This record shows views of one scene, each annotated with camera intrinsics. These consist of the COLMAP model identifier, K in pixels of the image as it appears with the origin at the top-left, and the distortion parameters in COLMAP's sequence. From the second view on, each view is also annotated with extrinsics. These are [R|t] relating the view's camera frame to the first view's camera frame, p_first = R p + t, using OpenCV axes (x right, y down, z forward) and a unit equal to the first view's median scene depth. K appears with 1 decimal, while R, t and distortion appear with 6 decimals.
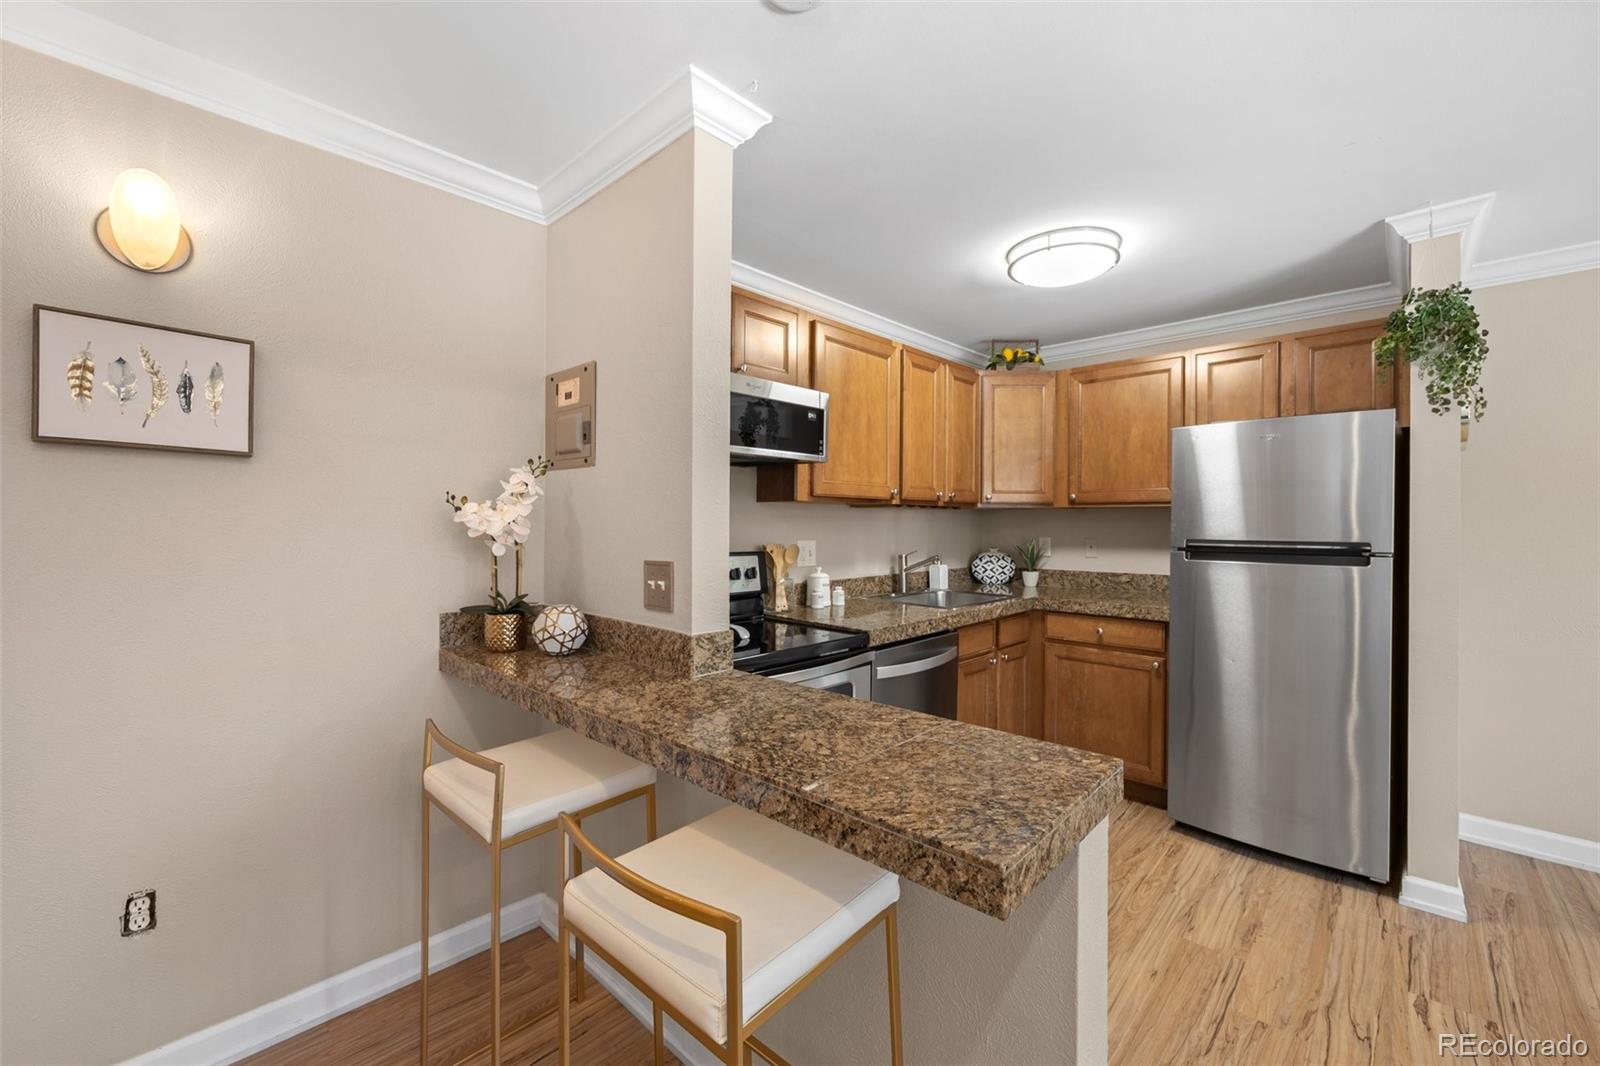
lens RADIAL K [[644.3, 0, 811.0], [0, 644.3, 530.3], [0, 0, 1]] dist [-0.001501, 0.000223]
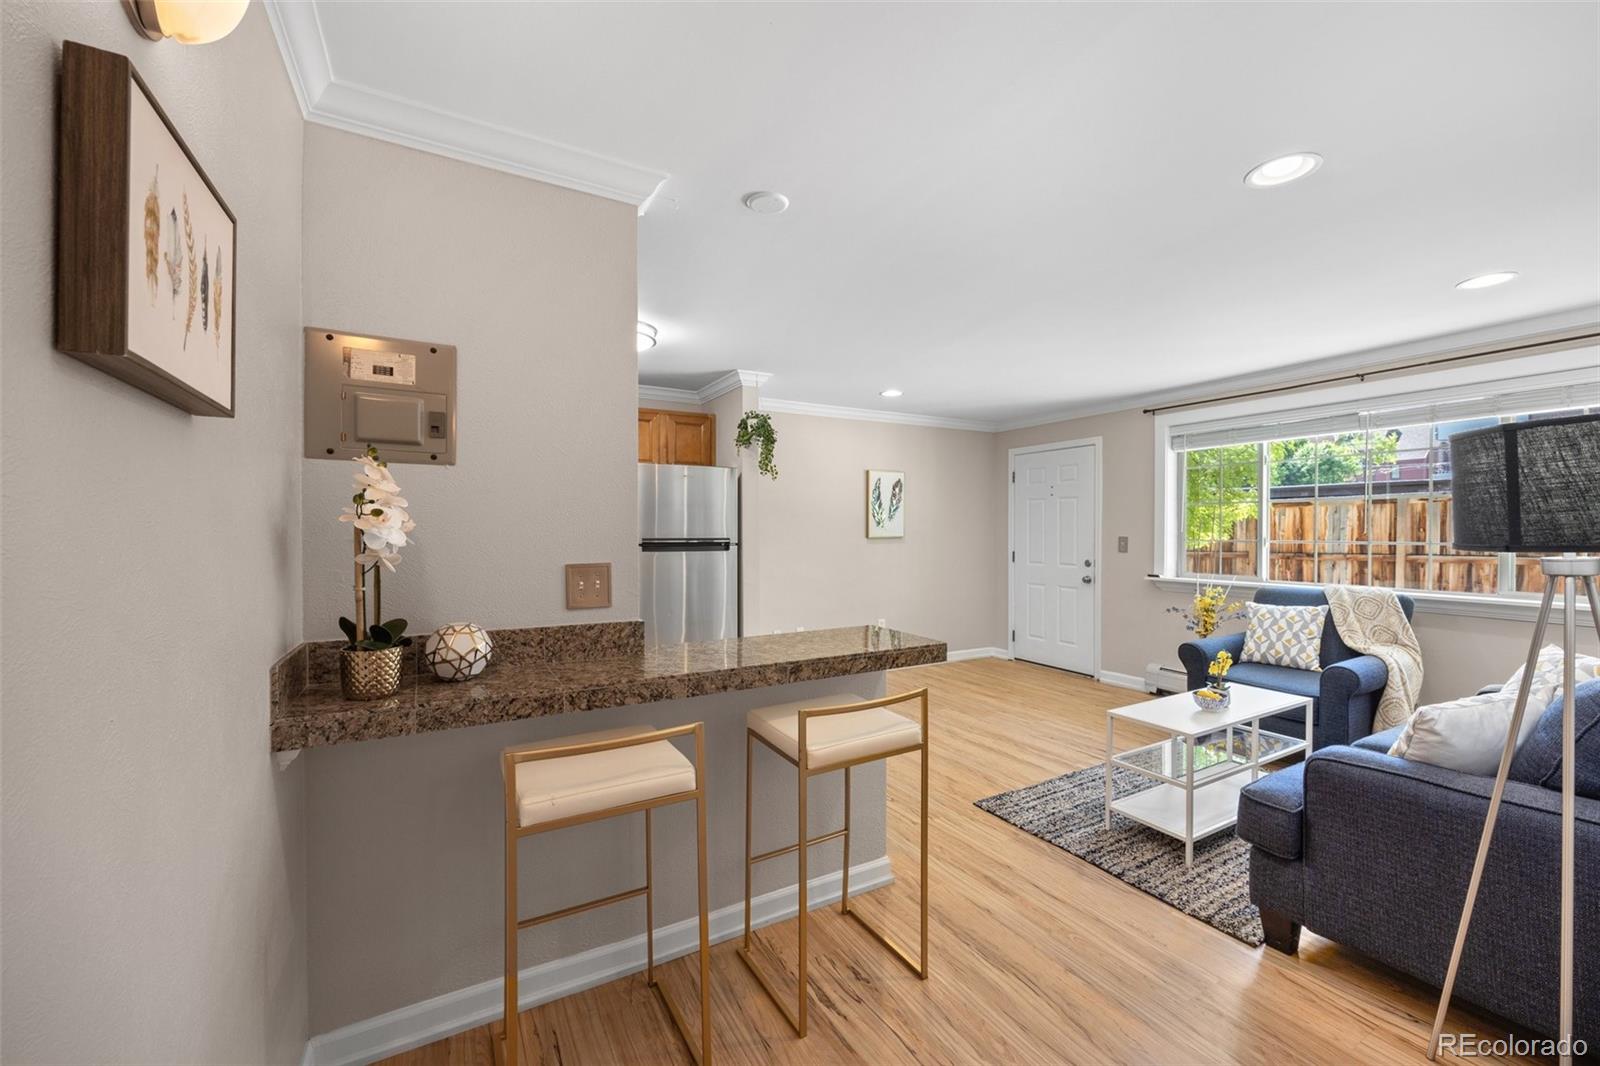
lens RADIAL K [[649.8, 0, 809.7], [0, 649.8, 530.0], [0, 0, 1]] dist [-0.001484, -0.000045]
pose [[0.287651, -0.005612, 0.957719, -0.721613], [0.007532, 0.999965, 0.003598, -0.006986], [-0.957706, 0.006178, 0.287683, 0.187811]]
